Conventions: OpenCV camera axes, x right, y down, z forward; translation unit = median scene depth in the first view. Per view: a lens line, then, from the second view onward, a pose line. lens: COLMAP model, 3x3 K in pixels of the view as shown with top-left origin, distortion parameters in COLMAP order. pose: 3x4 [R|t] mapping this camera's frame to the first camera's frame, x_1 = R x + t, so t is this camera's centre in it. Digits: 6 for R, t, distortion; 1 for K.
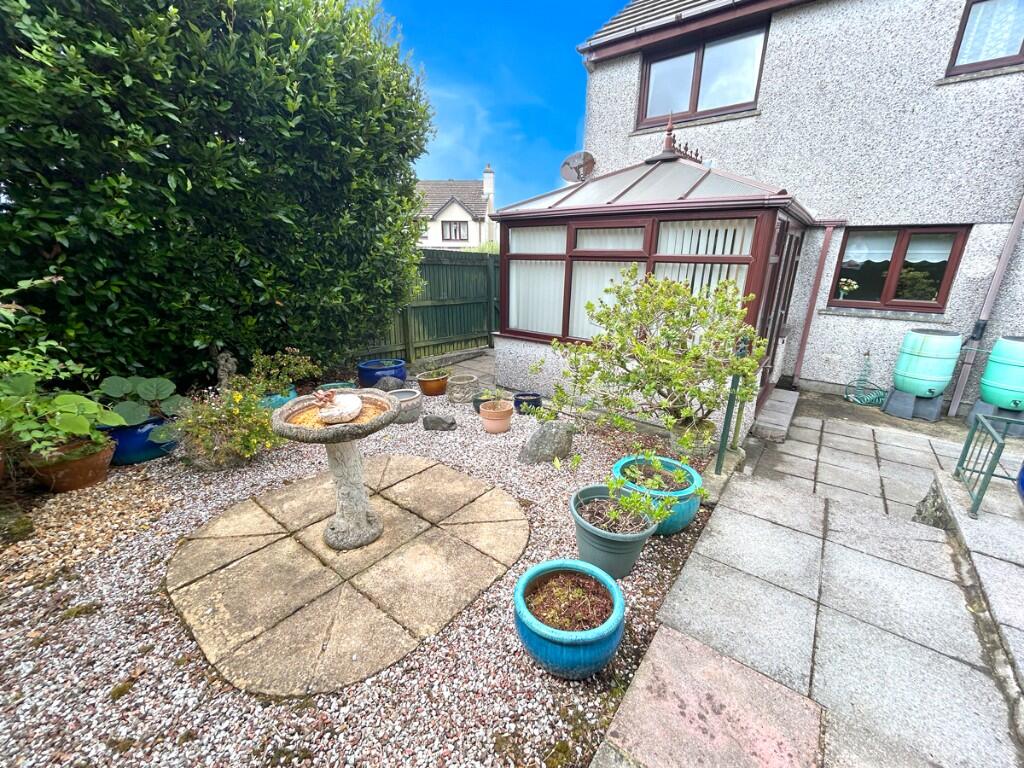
lens RADIAL K [[414.1, 0, 512.0], [0, 414.1, 384.0], [0, 0, 1]] dist [-0.000103, -0.000132]
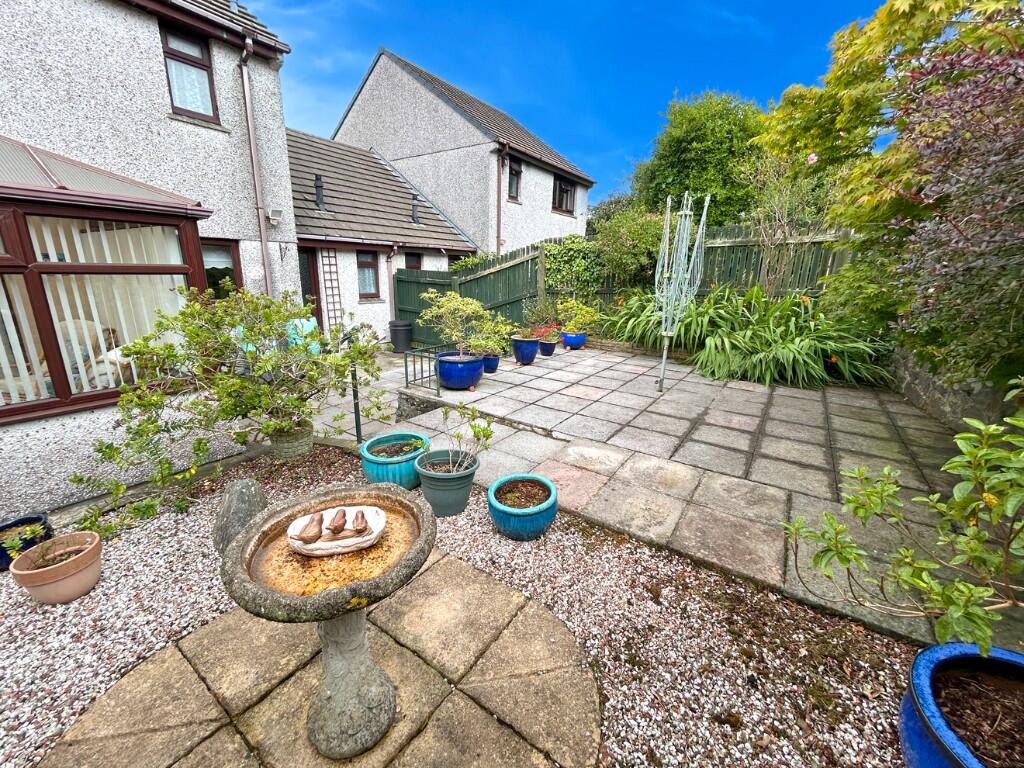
lens RADIAL K [[414.1, 0, 512.0], [0, 414.1, 384.0], [0, 0, 1]] dist [-0.000103, -0.000132]
pose [[-0.057398, -0.275477, 0.959592, -0.501911], [0.276976, 0.919052, 0.280406, -0.125549], [-0.959161, 0.281879, 0.023549, 0.353972]]
